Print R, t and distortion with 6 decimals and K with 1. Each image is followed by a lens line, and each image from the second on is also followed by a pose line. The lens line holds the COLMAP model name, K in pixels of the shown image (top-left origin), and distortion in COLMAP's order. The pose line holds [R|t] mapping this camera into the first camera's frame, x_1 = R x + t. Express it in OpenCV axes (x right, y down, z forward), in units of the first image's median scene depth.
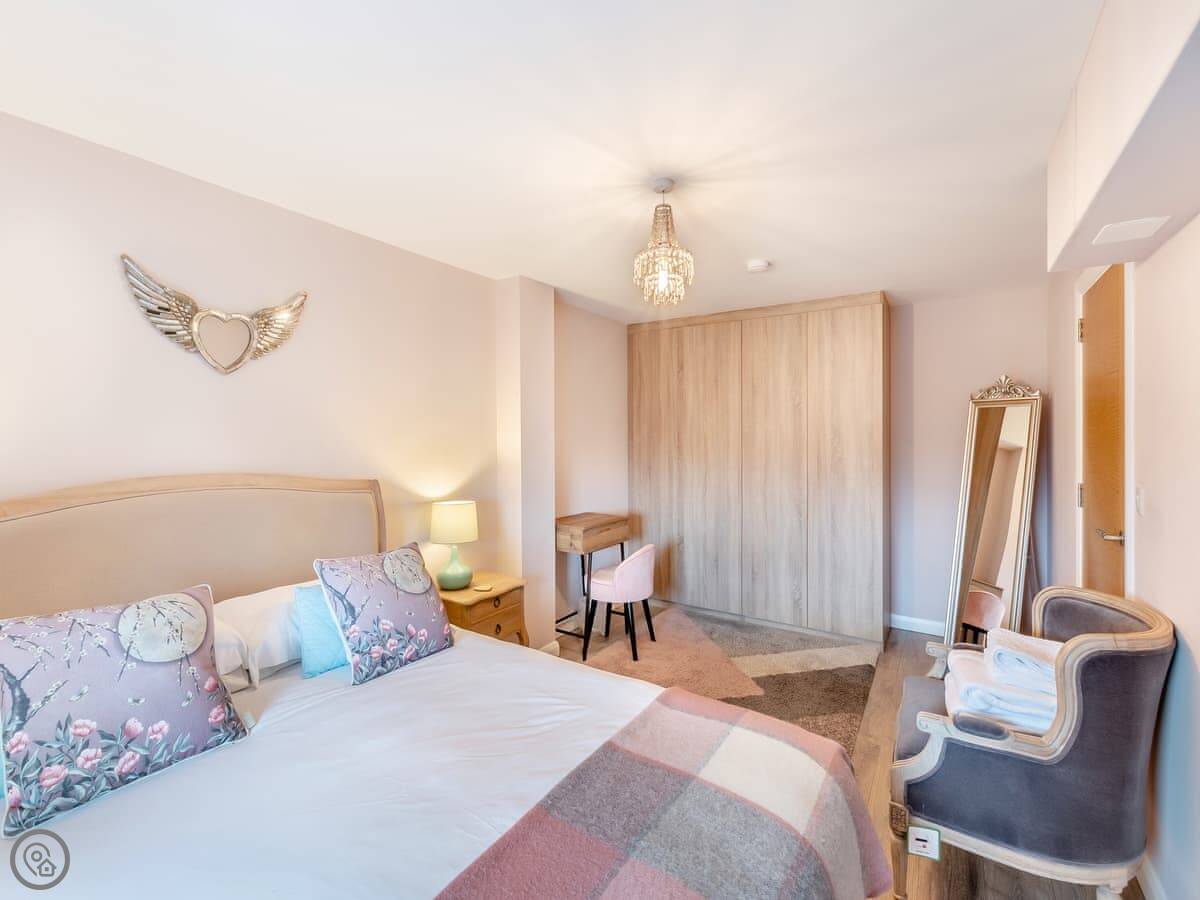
lens RADIAL K [[524.0, 0, 600.0], [0, 524.0, 450.0], [0, 0, 1]] dist [0.000178, 0.000231]
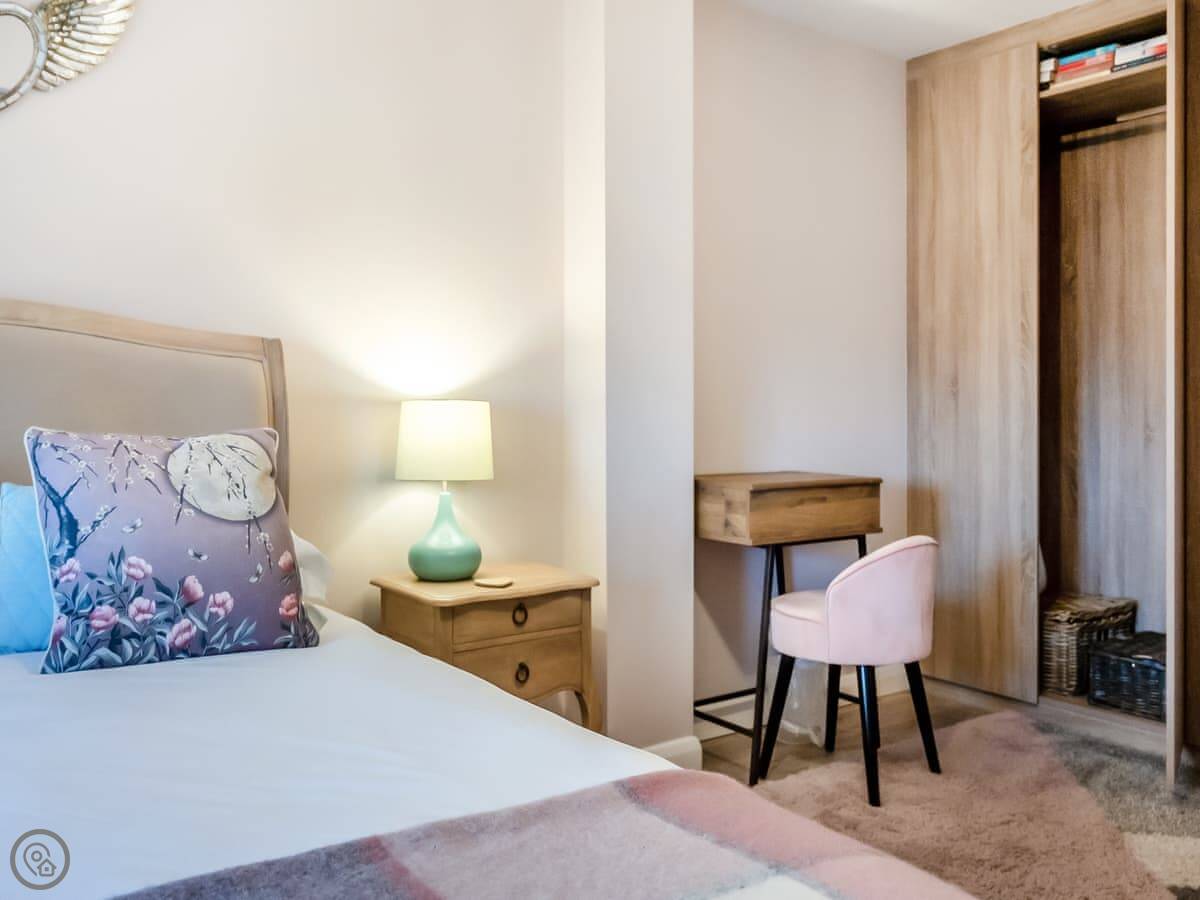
lens RADIAL K [[1008.5, 0, 583.8], [0, 1008.5, 417.4], [0, 0, 1]] dist [-0.011205, 0.001331]
pose [[0.932779, 0.009473, -0.360325, 0.176140], [-0.014296, 0.999840, -0.010723, 0.125720], [0.360166, 0.015154, 0.932765, 0.188342]]
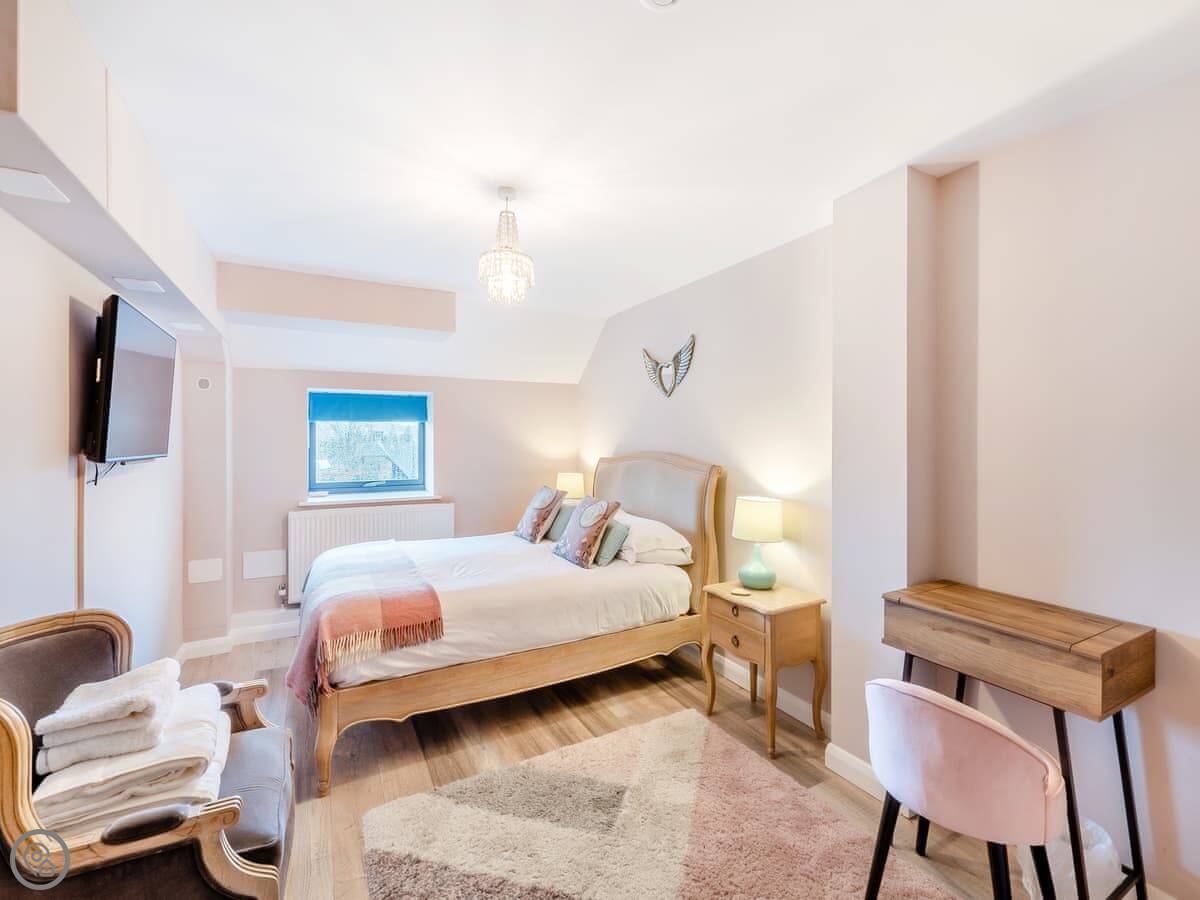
lens RADIAL K [[524.0, 0, 600.0], [0, 524.0, 450.0], [0, 0, 1]] dist [0.000178, 0.000231]
pose [[-0.465230, 0.024786, -0.884843, 0.723479], [-0.018933, 0.999101, 0.037941, -0.021708], [0.884988, 0.034404, -0.464342, 1.214143]]
